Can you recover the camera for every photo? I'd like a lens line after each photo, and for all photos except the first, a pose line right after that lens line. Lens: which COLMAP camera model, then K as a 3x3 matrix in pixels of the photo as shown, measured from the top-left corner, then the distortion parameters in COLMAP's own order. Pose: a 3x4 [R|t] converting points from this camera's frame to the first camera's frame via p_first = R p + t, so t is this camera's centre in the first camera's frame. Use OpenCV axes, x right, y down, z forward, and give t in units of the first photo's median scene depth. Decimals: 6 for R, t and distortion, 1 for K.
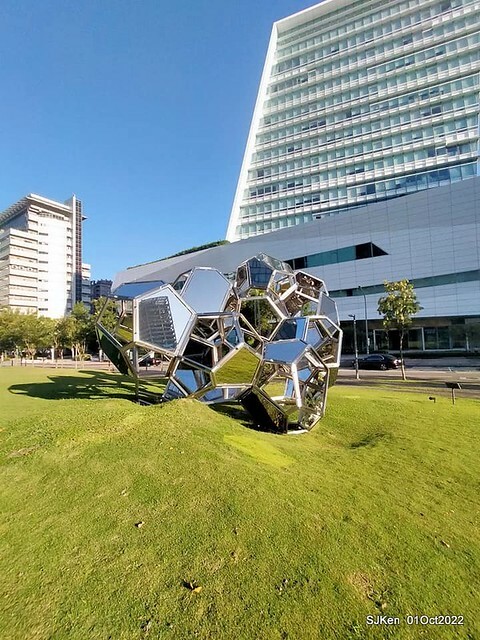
lens RADIAL K [[296.2, 0, 243.7], [0, 296.2, 327.0], [0, 0, 1]] dist [-0.000689, -0.000643]
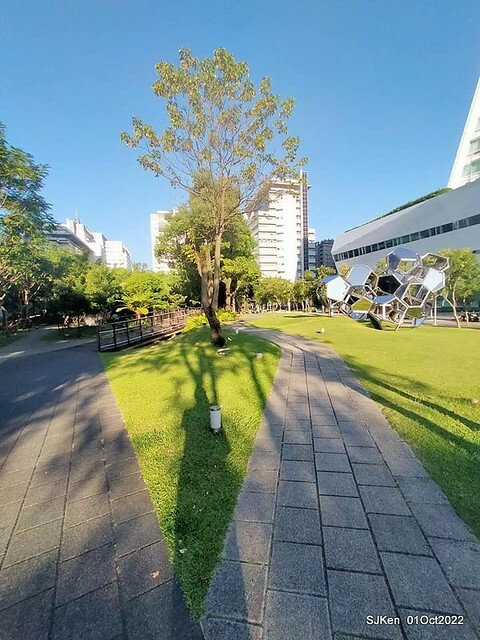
lens RADIAL K [[287.2, 0, 240.0], [0, 287.2, 320.0], [0, 0, 1]] dist [0.000432, -0.000004]
pose [[0.741906, 0.043607, -0.669084, 0.078997], [0.042535, 0.992812, 0.111870, -0.006266], [0.669153, -0.111457, 0.734719, -0.149542]]
